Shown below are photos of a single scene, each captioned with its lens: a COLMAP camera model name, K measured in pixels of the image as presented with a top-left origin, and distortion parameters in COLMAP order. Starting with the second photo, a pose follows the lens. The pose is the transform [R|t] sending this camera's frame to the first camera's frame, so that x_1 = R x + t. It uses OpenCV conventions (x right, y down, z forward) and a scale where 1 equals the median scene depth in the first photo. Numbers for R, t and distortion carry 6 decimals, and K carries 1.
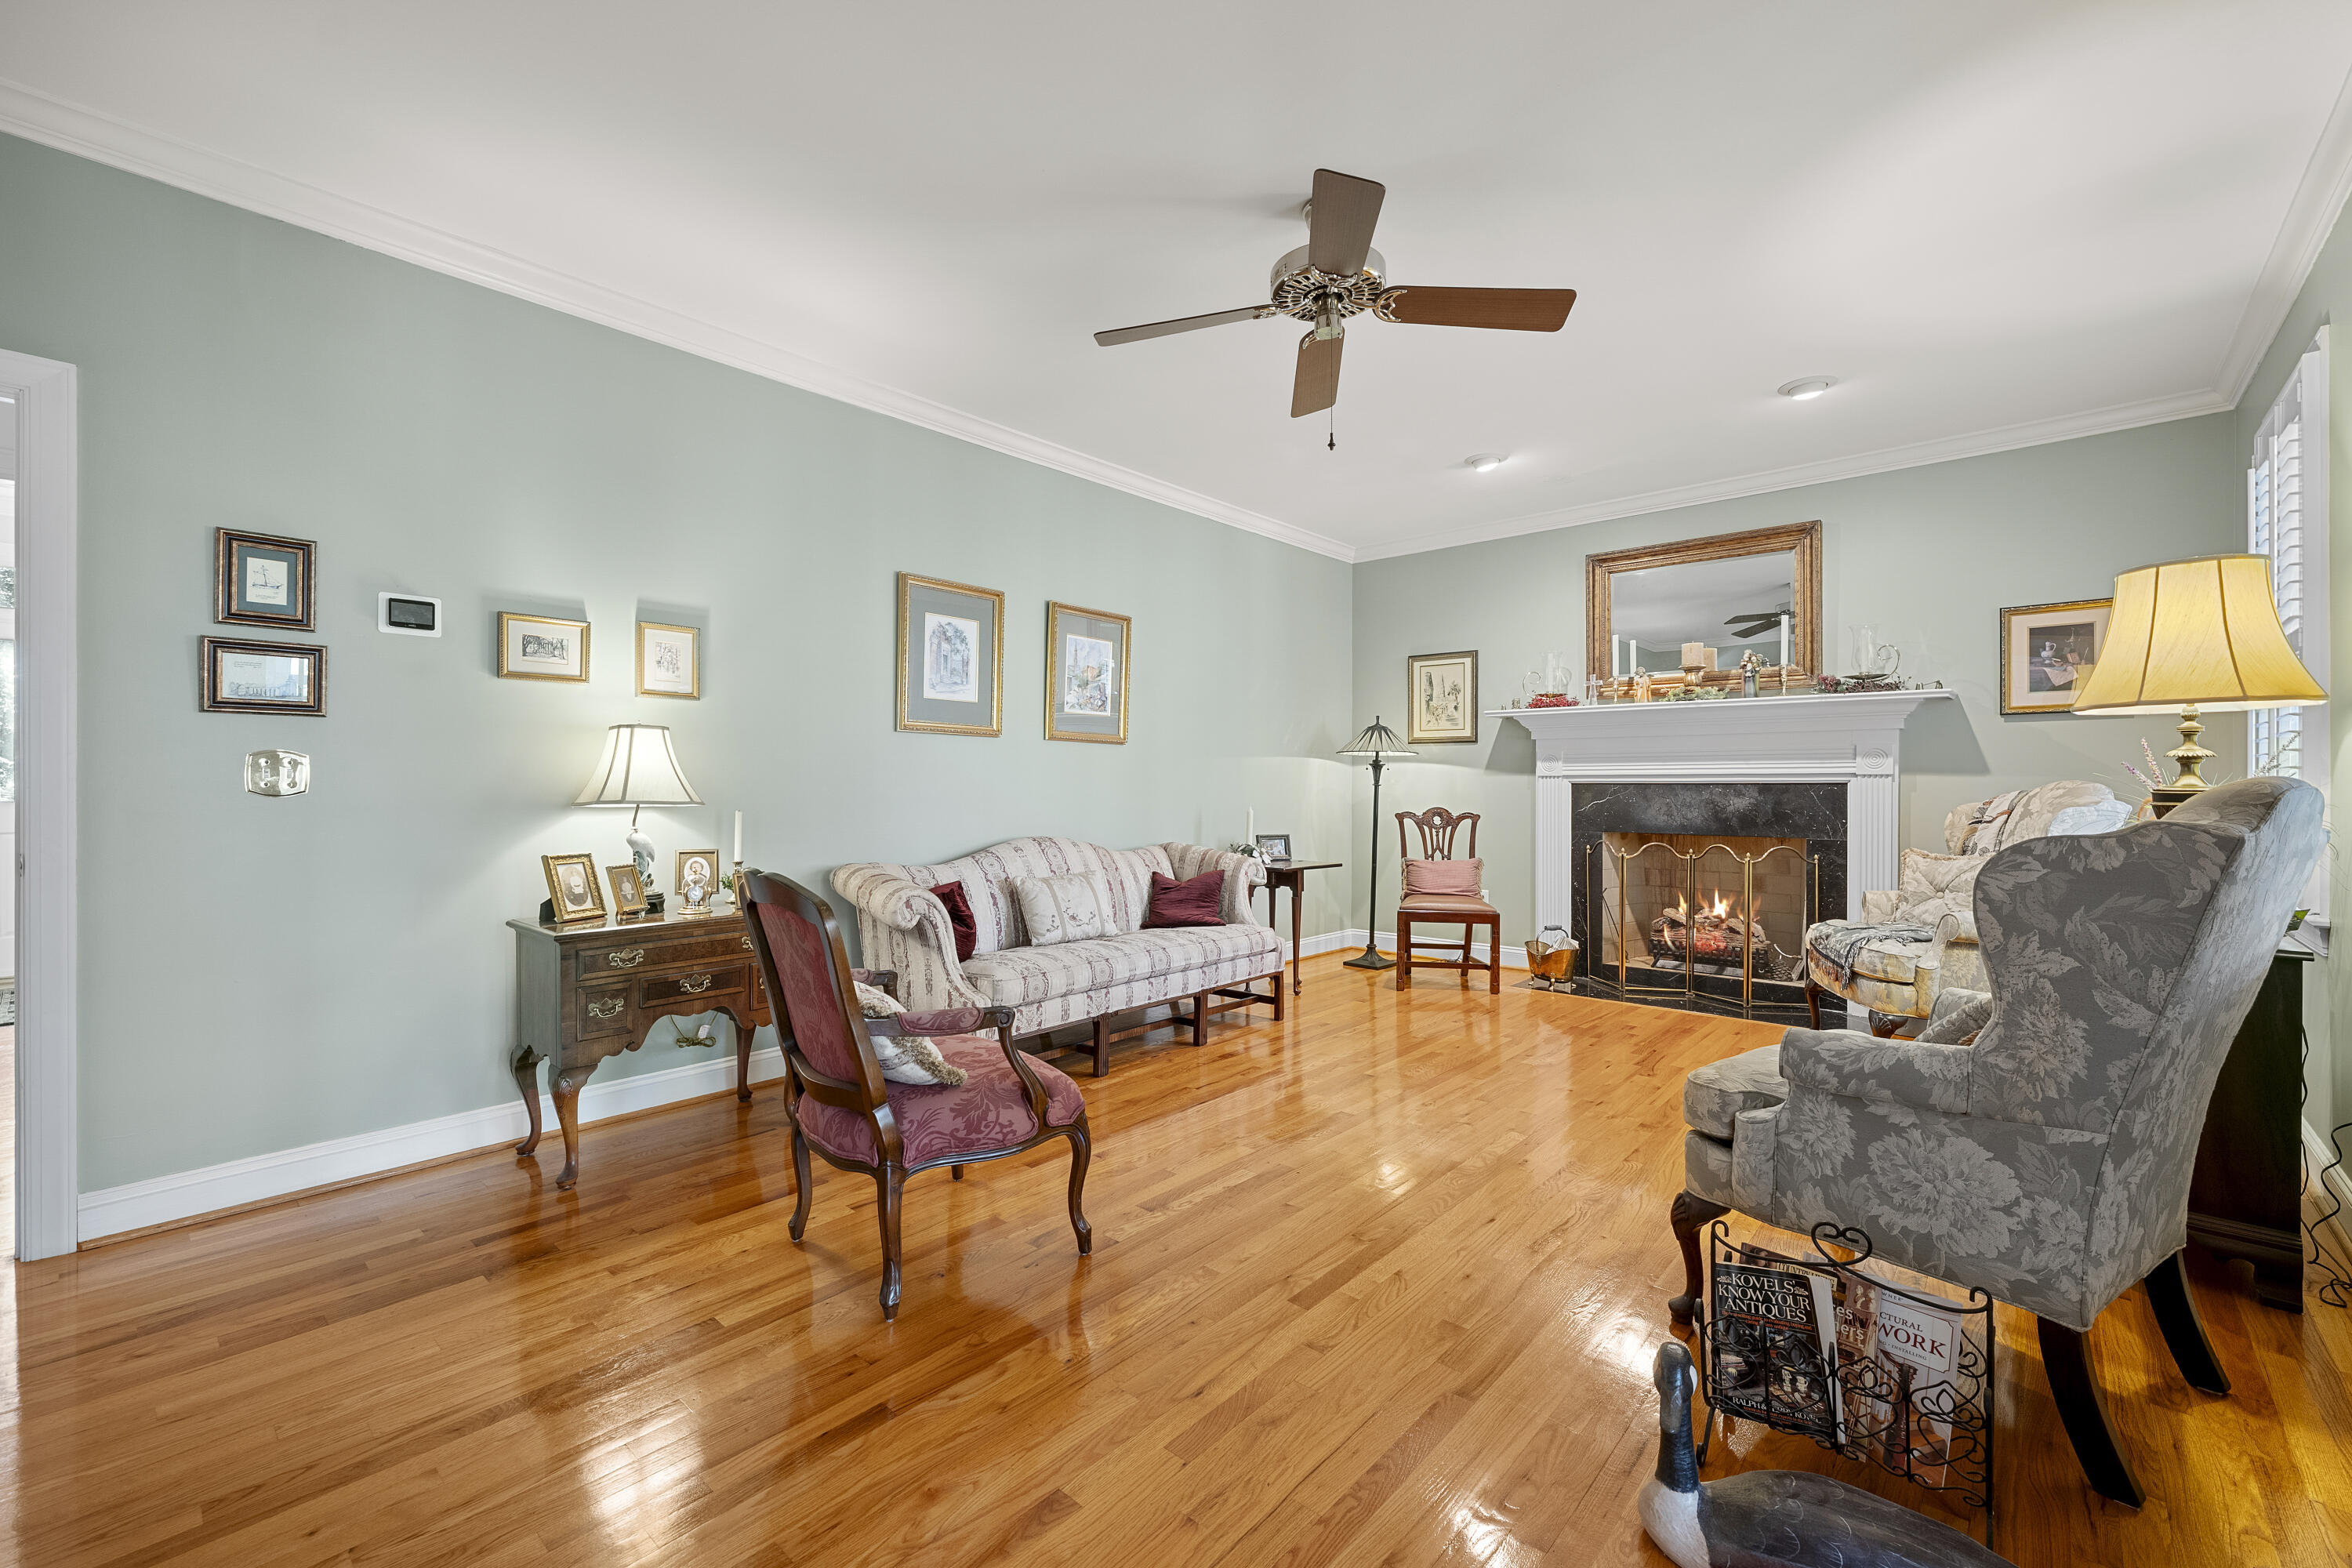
lens RADIAL K [[969.7, 0, 1167.9], [0, 969.7, 787.3], [0, 0, 1]] dist [0.000136, -0.000251]
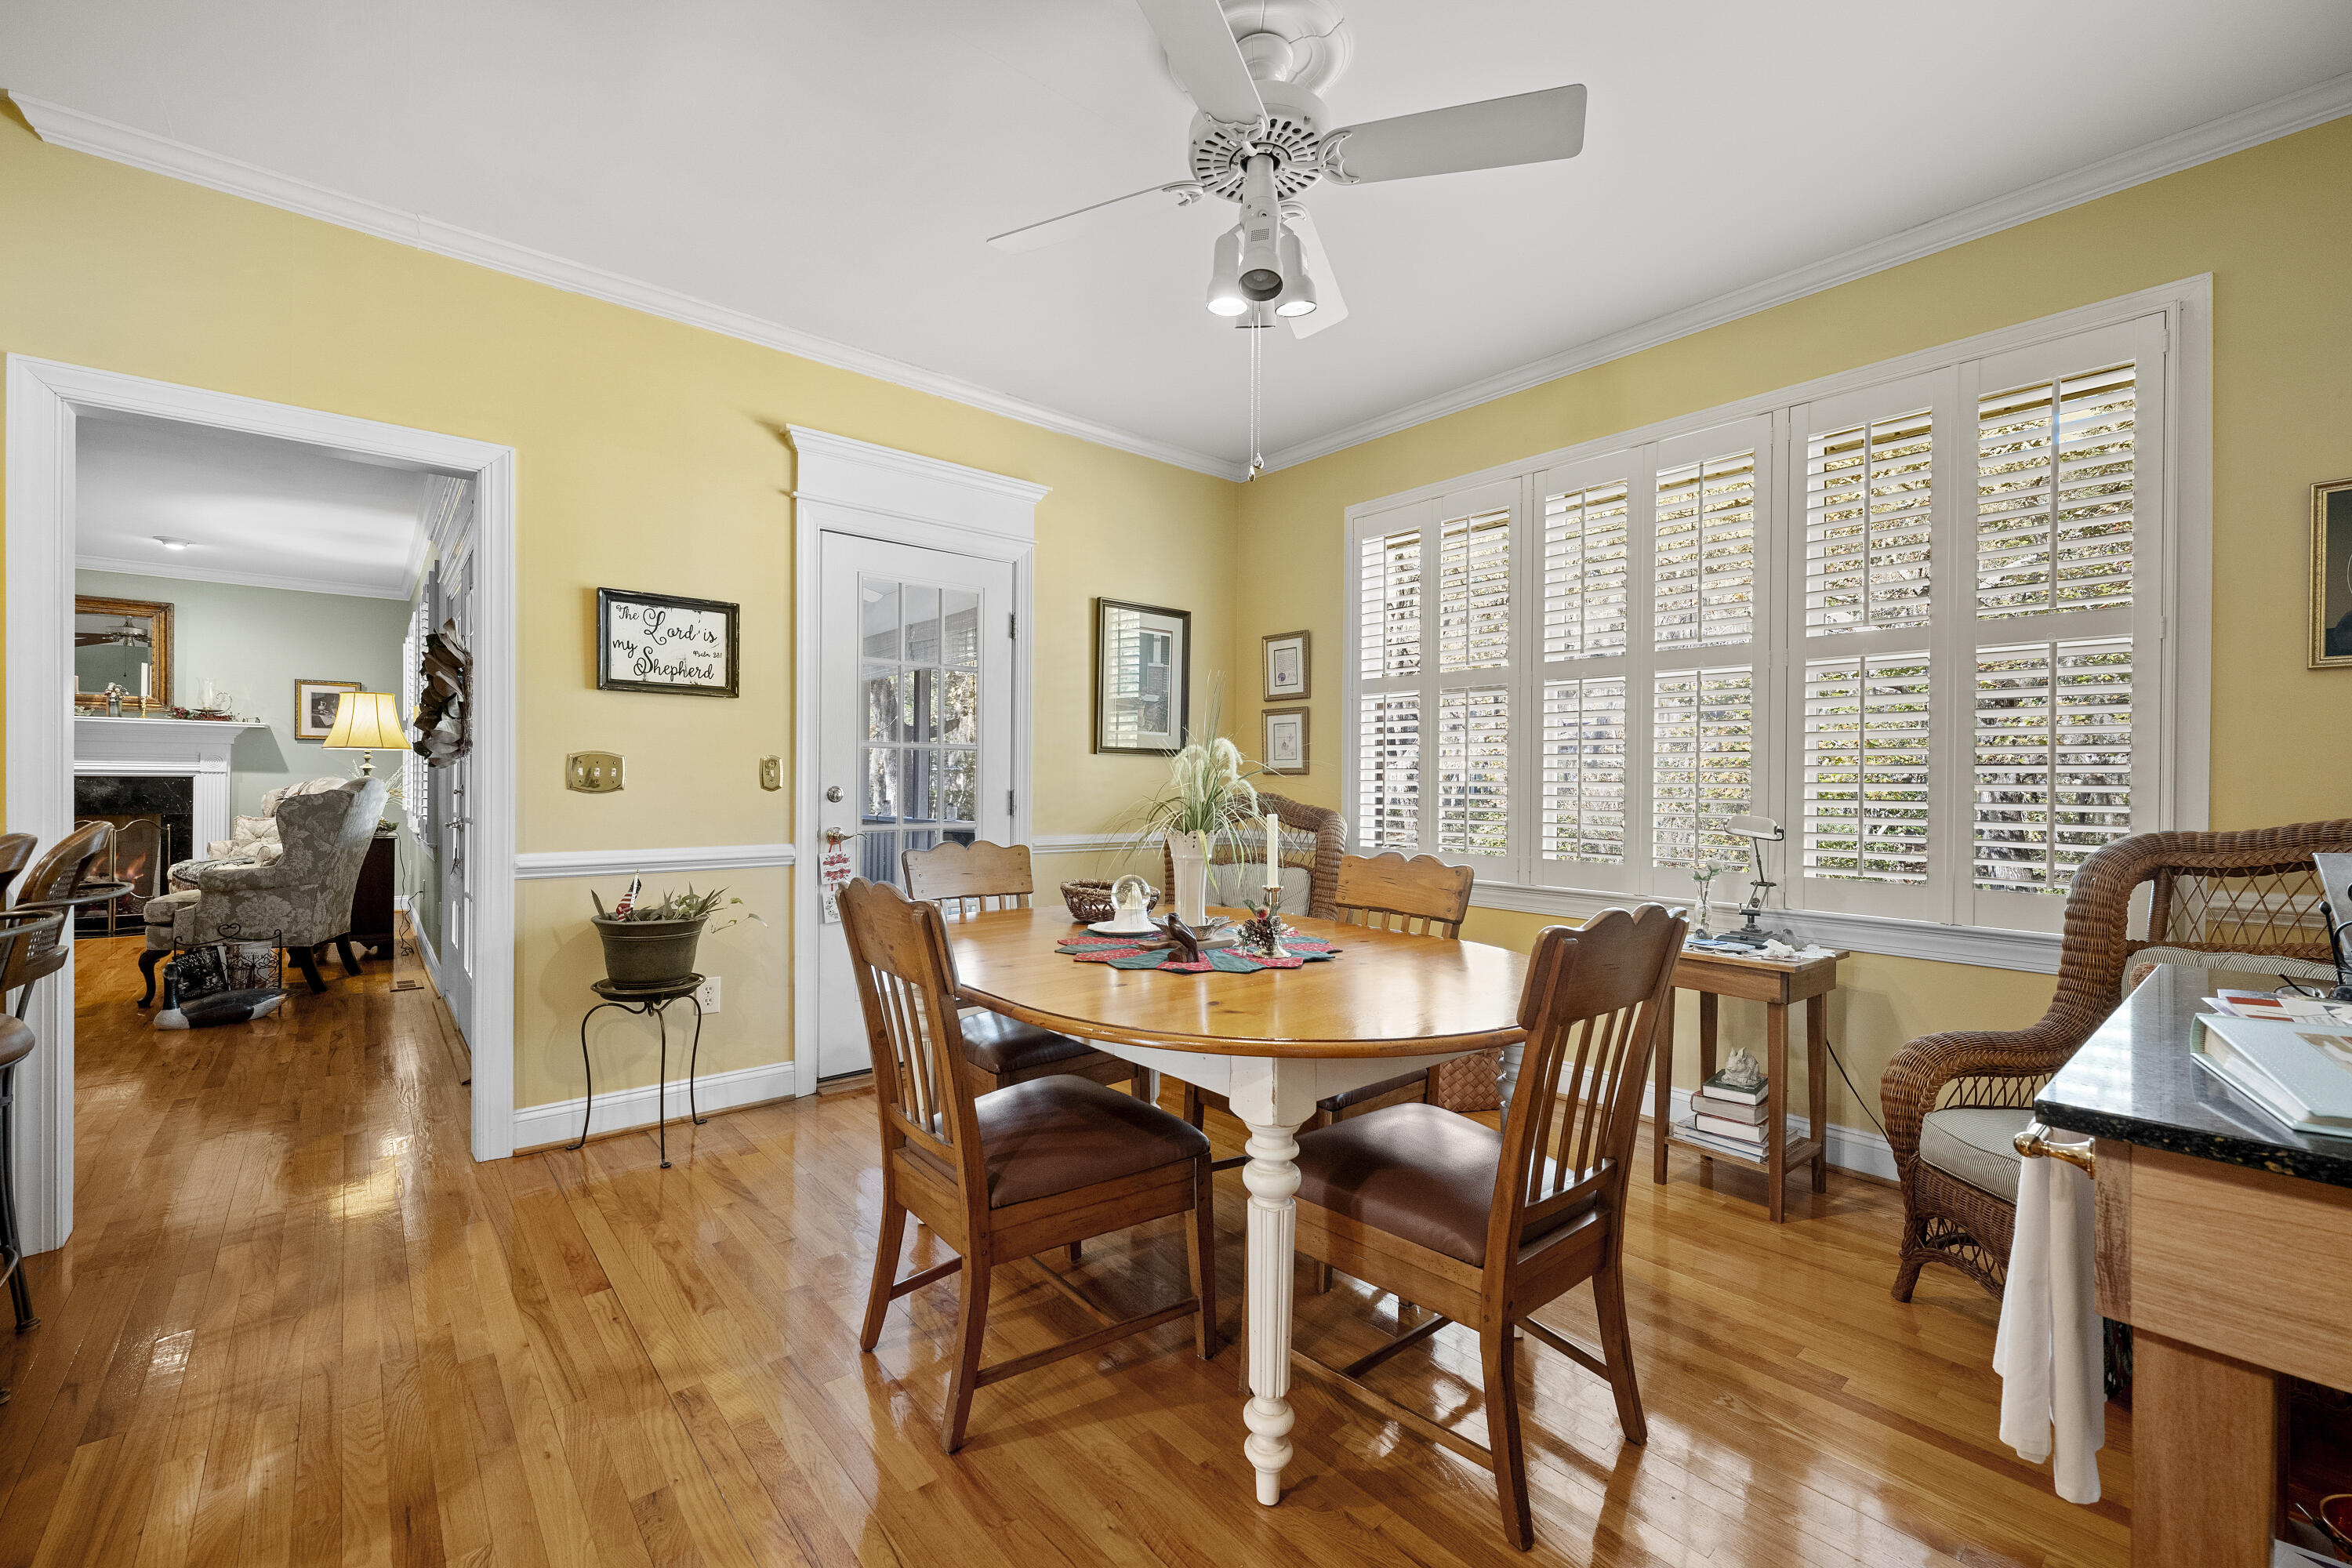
lens RADIAL K [[969.7, 0, 1180.2], [0, 969.7, 787.0], [0, 0, 1]] dist [0.000136, -0.000251]
pose [[0.129809, 0.000847, 0.991539, -0.658537], [-0.005755, 0.999983, -0.000101, 0.002618], [-0.991522, -0.005693, 0.129811, -0.799405]]
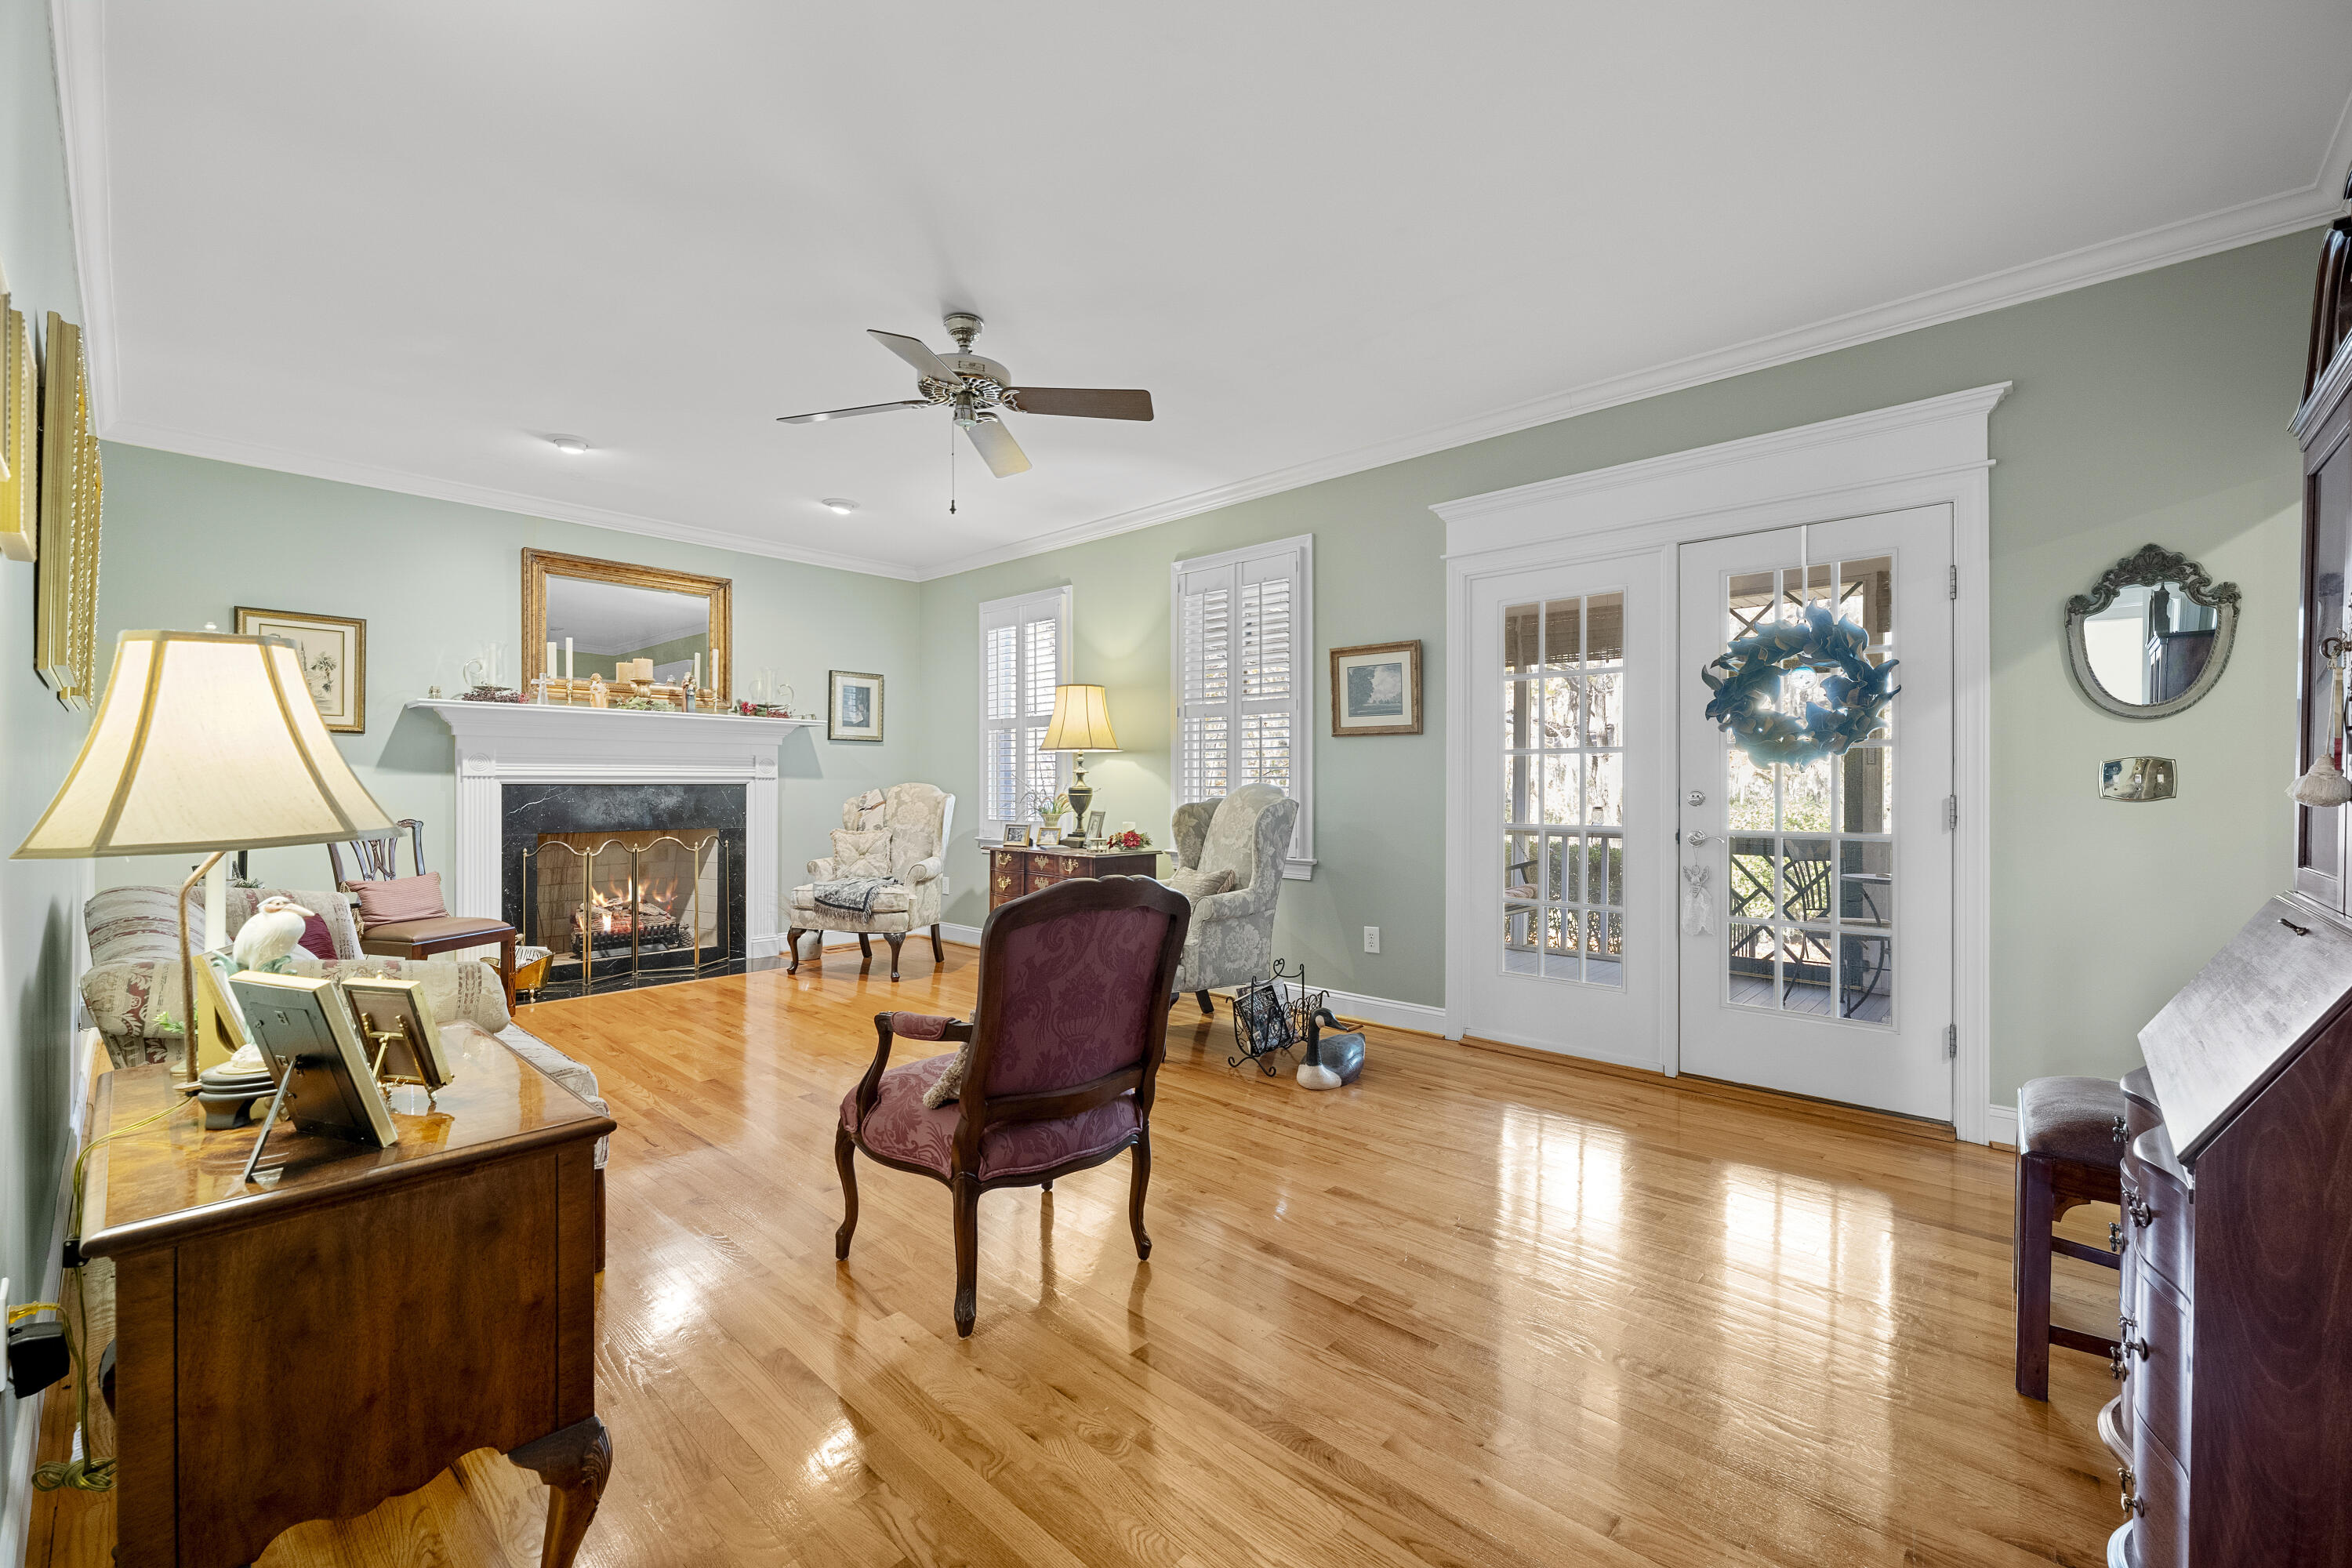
lens RADIAL K [[969.7, 0, 1159.9], [0, 969.7, 778.3], [0, 0, 1]] dist [0.000136, -0.000251]
pose [[0.025619, 0.006352, 0.999652, -0.625413], [0.003433, 0.999973, -0.006442, -0.001925], [-0.999666, 0.003597, 0.025597, 0.419609]]
